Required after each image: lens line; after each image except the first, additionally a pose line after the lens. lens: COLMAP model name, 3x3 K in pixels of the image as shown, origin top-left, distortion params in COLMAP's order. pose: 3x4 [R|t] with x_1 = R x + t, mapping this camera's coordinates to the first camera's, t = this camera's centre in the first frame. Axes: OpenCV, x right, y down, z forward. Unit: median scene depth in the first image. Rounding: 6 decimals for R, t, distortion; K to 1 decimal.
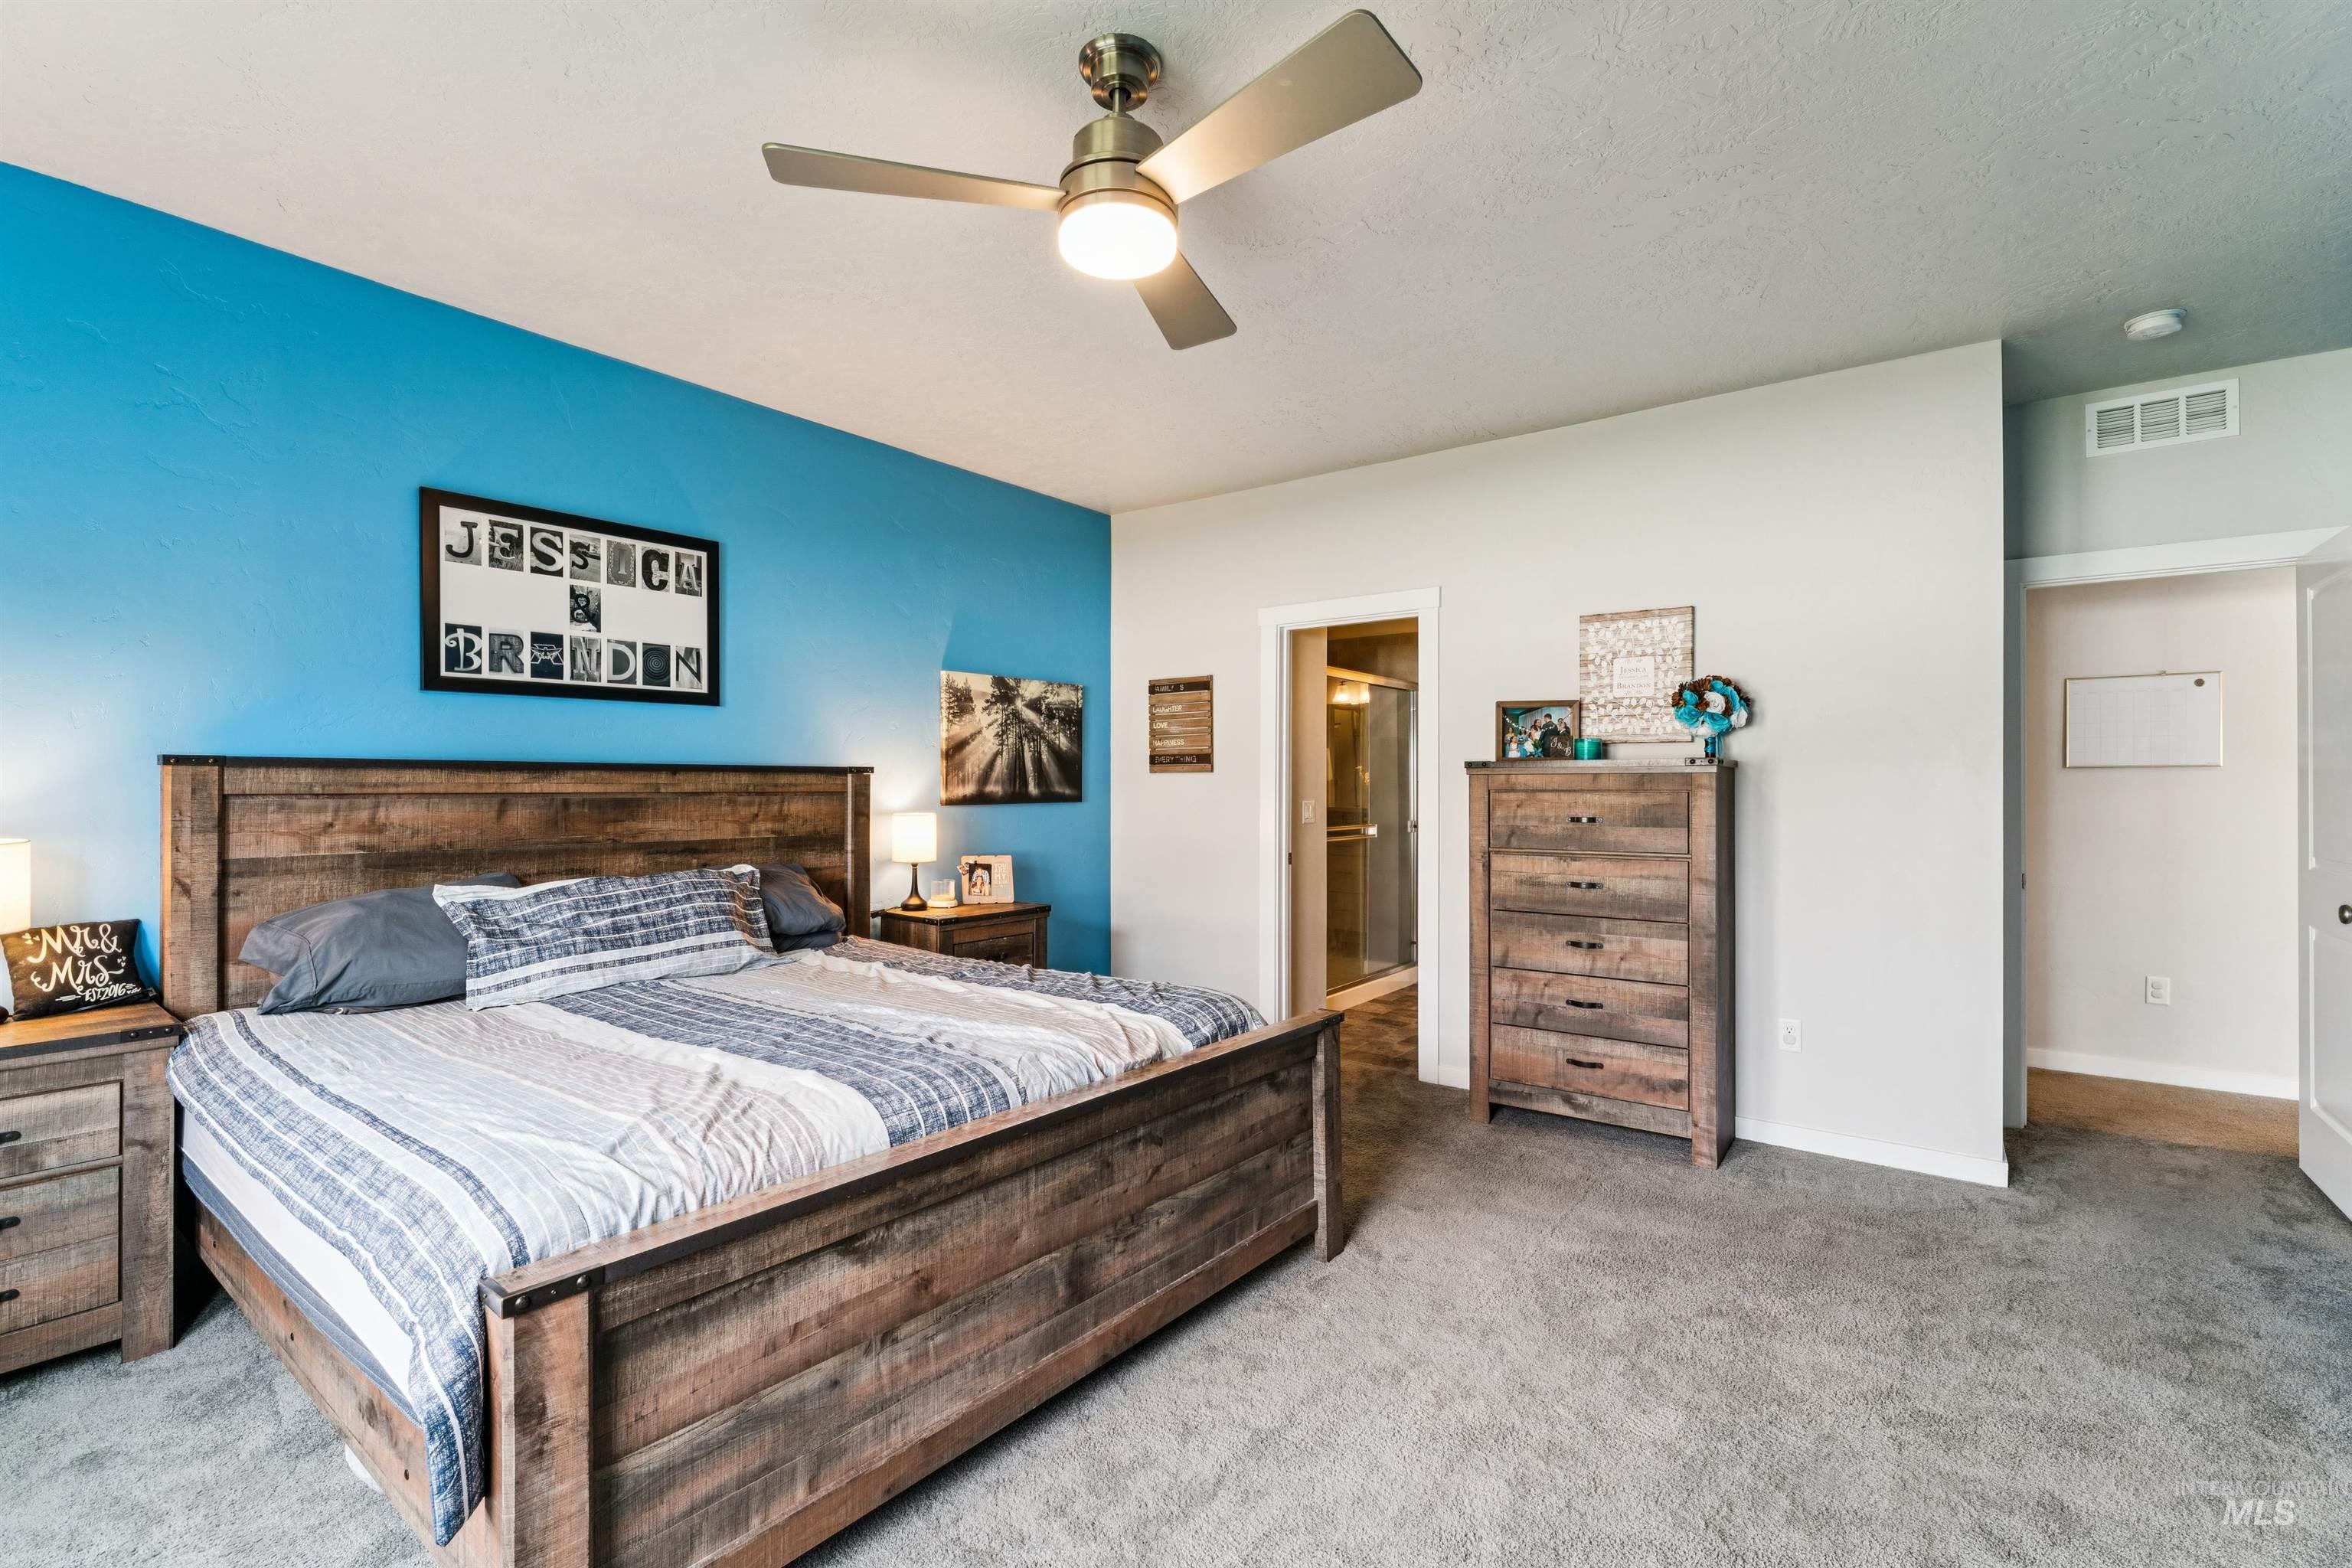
lens RADIAL K [[1030.3, 0, 1179.1], [0, 1030.3, 770.9], [0, 0, 1]] dist [-0.001553, -0.000383]
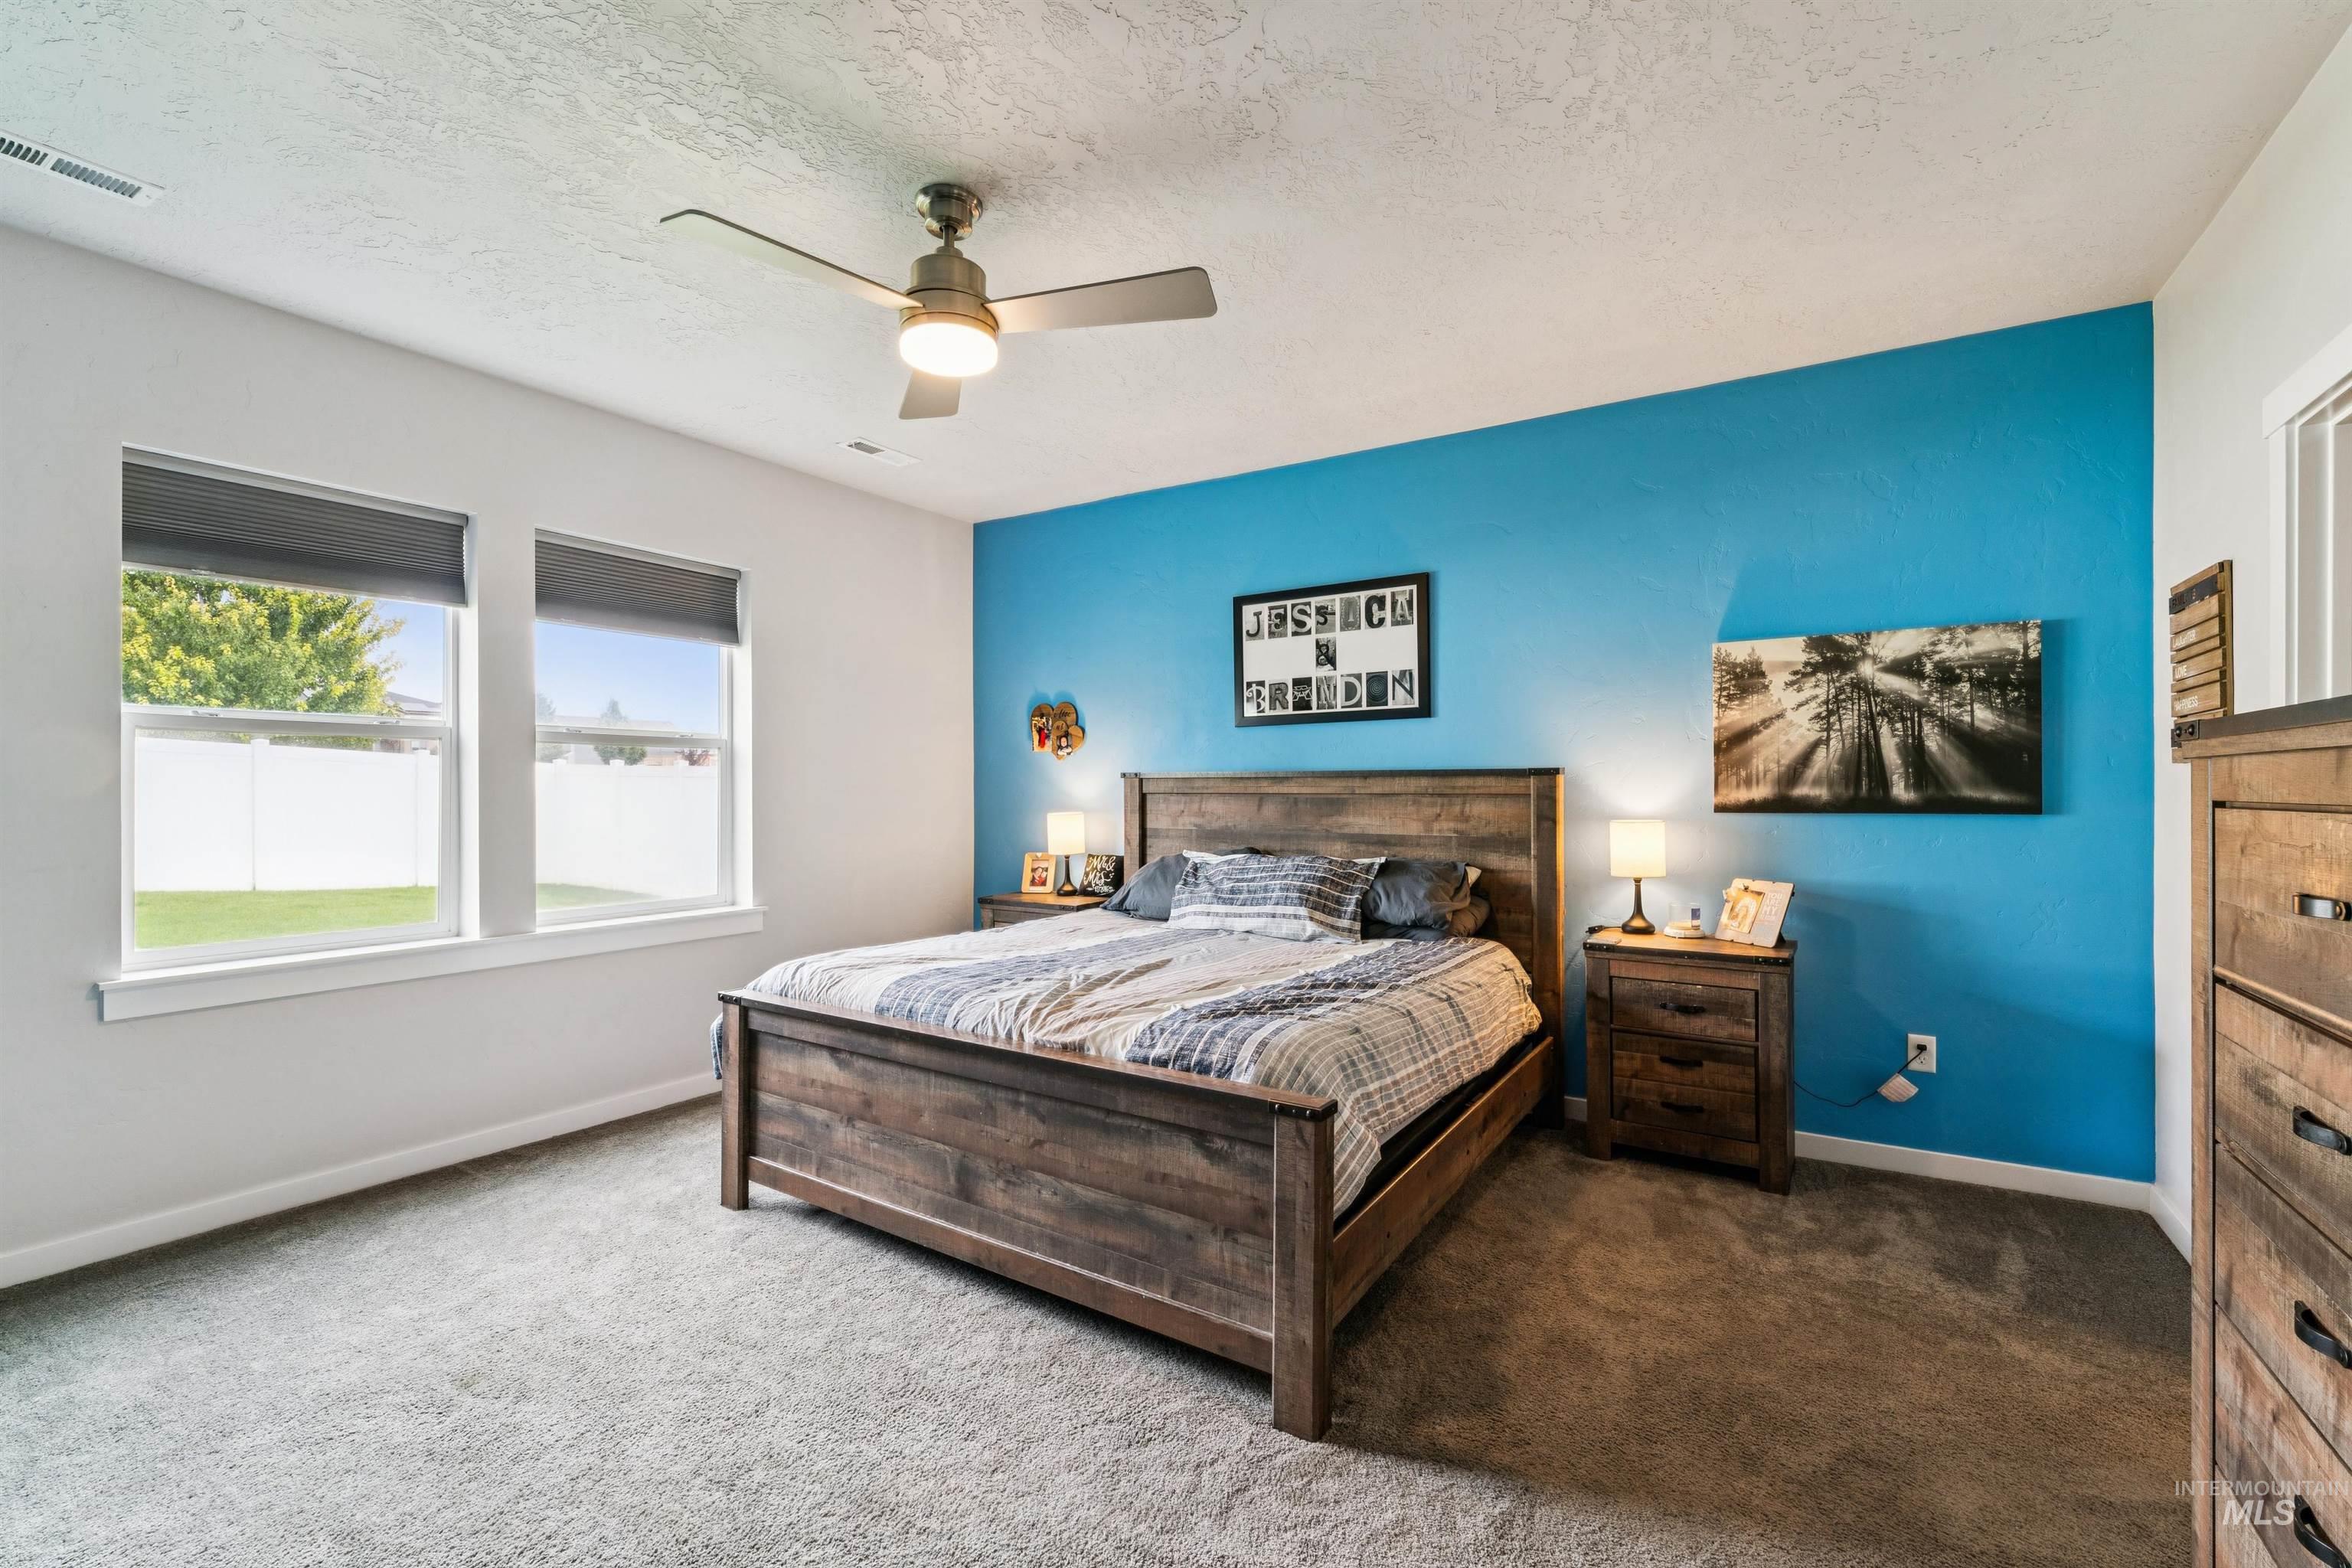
lens RADIAL K [[1000.0, 0, 1176.0], [0, 1000.0, 784.0], [0, 0, 1]] dist [-0.001623, -0.000197]
pose [[0.084247, -0.005292, -0.996431, 0.581500], [0.015488, 0.999872, -0.004001, 0.009162], [0.996325, -0.015095, 0.084318, 0.592577]]
